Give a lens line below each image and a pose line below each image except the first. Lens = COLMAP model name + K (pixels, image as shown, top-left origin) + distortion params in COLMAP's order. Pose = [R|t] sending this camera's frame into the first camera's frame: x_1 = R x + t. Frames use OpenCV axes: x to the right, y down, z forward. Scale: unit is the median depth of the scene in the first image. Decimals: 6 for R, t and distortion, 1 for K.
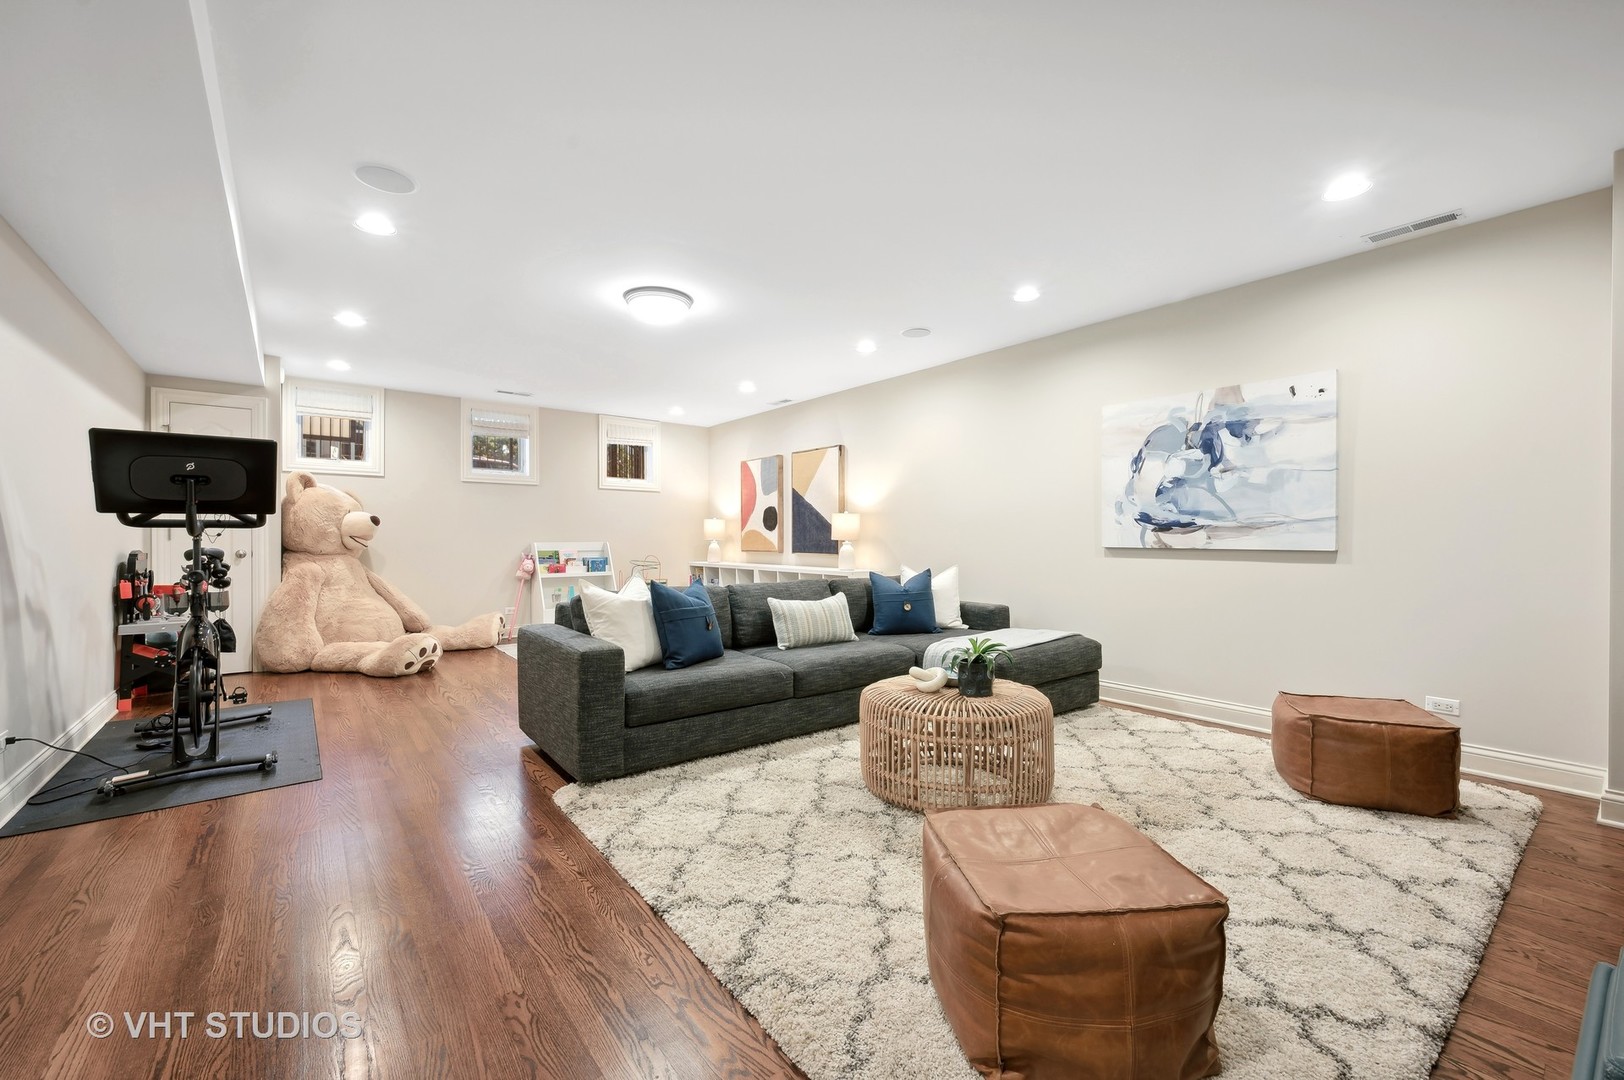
lens RADIAL K [[655.7, 0, 805.6], [0, 655.7, 540.8], [0, 0, 1]] dist [-0.005473, 0.001279]
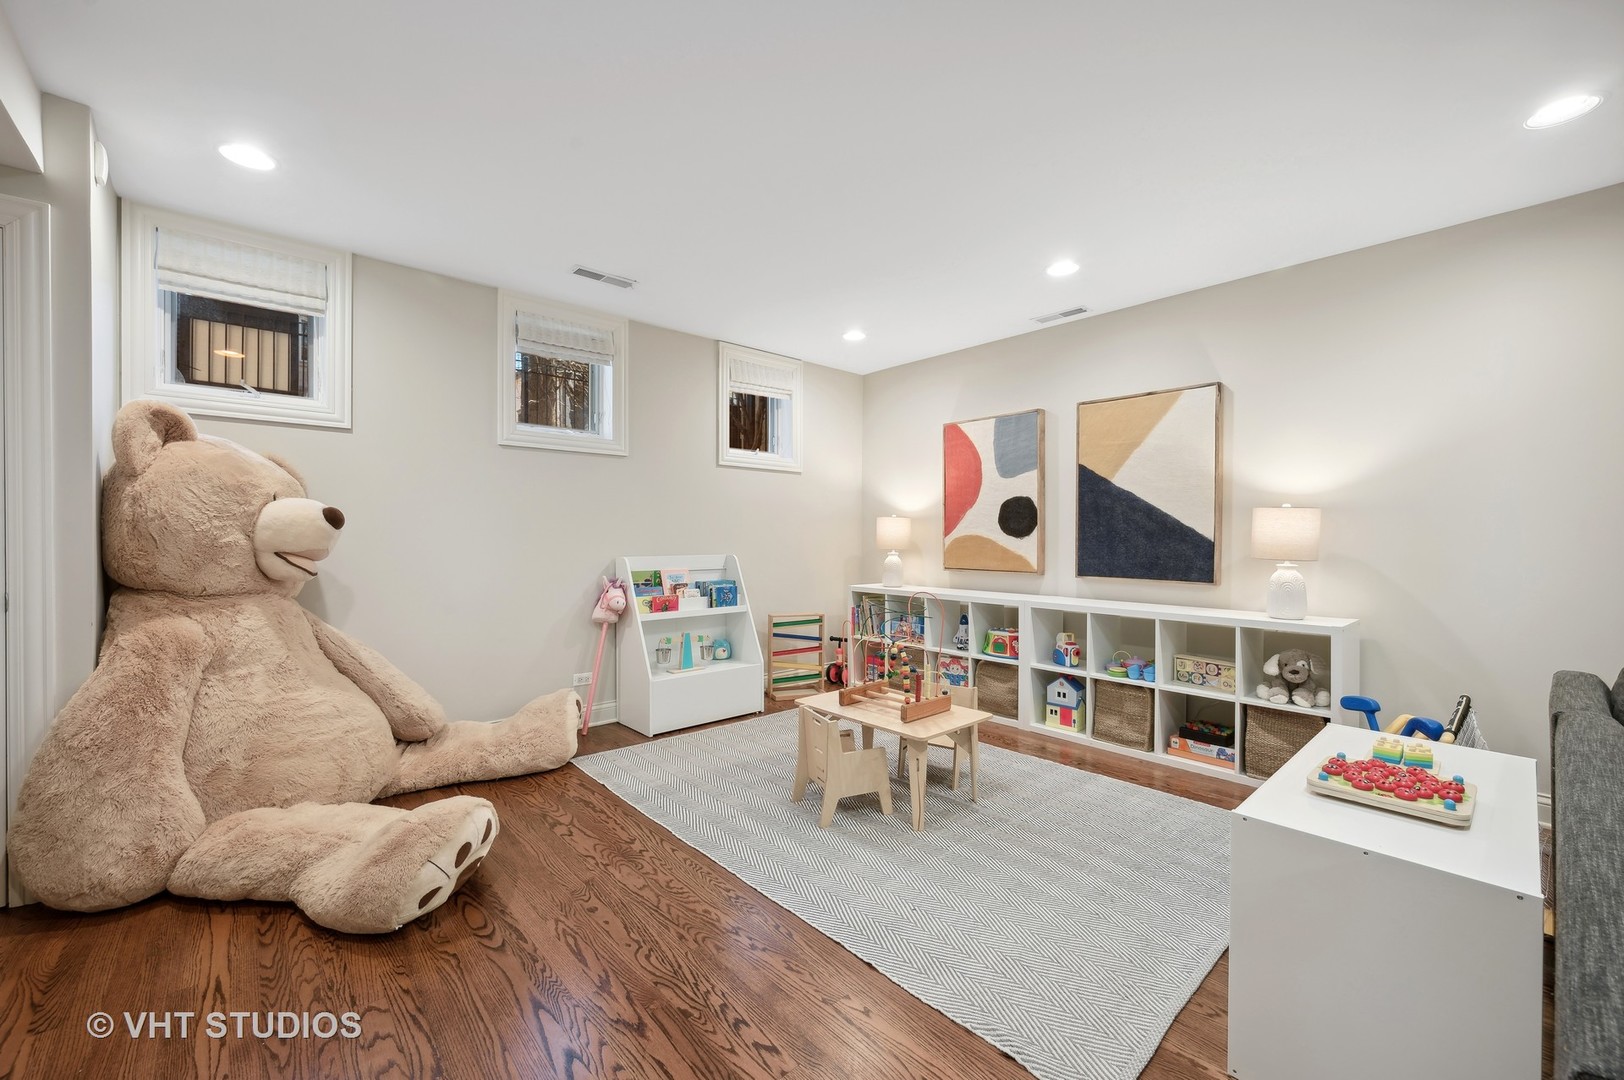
lens RADIAL K [[655.7, 0, 806.8], [0, 655.7, 539.3], [0, 0, 1]] dist [-0.005473, 0.001279]
pose [[0.998528, 0.002304, 0.054191, -0.377600], [-0.002409, 0.999995, 0.001885, -0.018759], [-0.054186, -0.002013, 0.998529, 0.562785]]
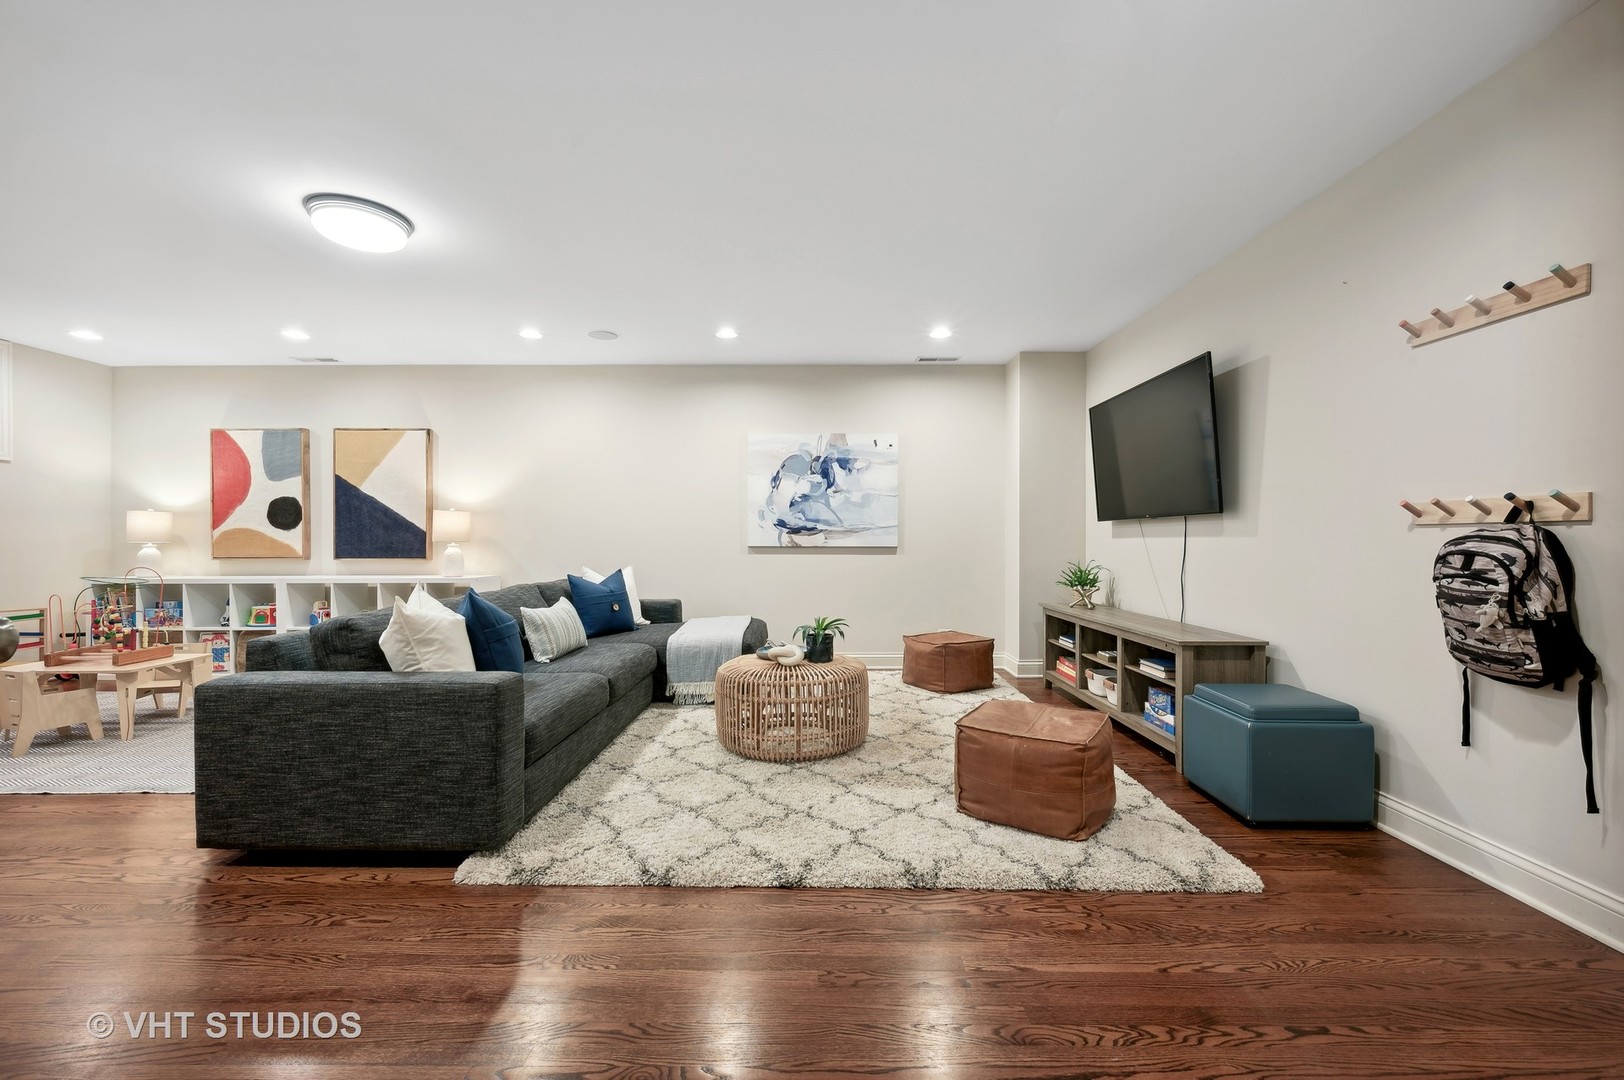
lens RADIAL K [[655.7, 0, 819.6], [0, 655.7, 540.4], [0, 0, 1]] dist [-0.005473, 0.001279]
pose [[0.614470, -0.002697, 0.788935, -0.358224], [0.004605, 0.999989, -0.000168, -0.000263], [-0.788927, 0.003737, 0.614476, 0.102301]]
